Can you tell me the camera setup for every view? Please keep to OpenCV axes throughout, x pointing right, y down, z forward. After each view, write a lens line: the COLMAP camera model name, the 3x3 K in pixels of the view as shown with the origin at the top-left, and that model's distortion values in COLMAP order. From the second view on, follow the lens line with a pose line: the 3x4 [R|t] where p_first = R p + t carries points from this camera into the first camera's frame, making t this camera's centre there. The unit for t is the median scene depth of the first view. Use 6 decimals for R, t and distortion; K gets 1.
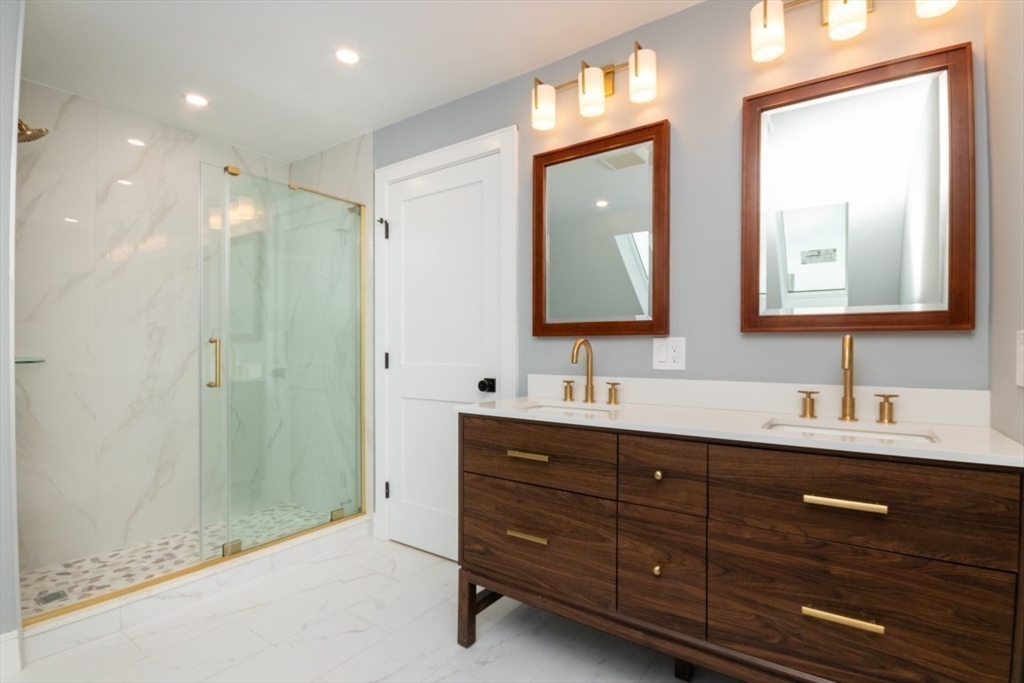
lens RADIAL K [[491.3, 0, 535.0], [0, 491.3, 346.8], [0, 0, 1]] dist [0.009173, -0.015585]
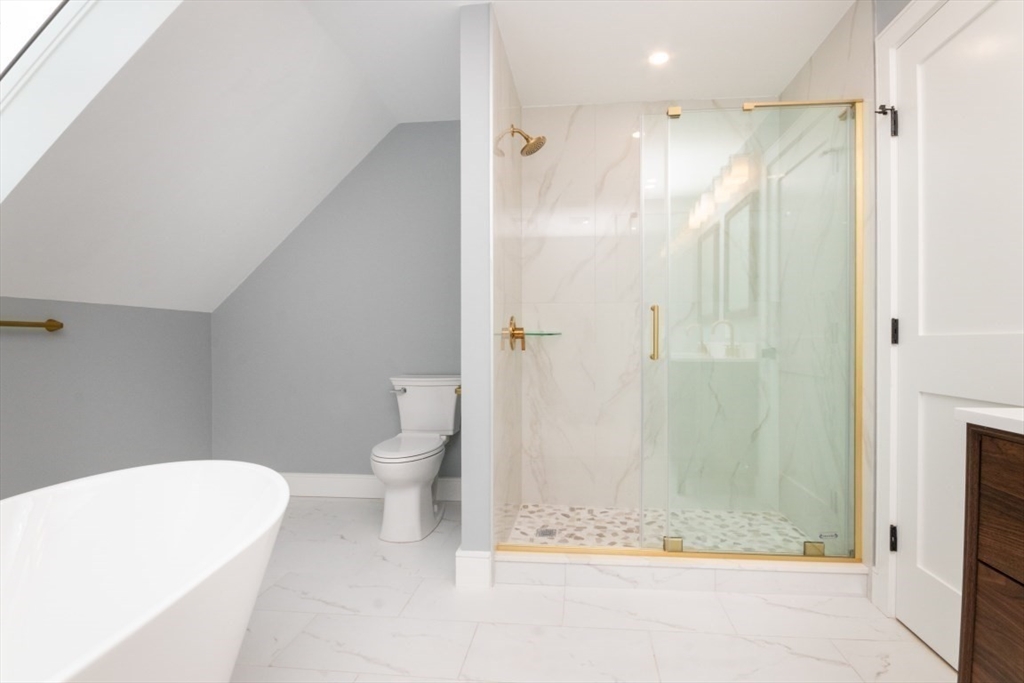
lens RADIAL K [[491.3, 0, 535.0], [0, 491.3, 346.8], [0, 0, 1]] dist [0.009173, -0.015585]
pose [[0.478483, 0.005590, -0.878079, 0.028703], [0.003440, 0.999960, 0.008241, 0.041052], [0.878090, -0.006964, 0.478445, 0.304843]]
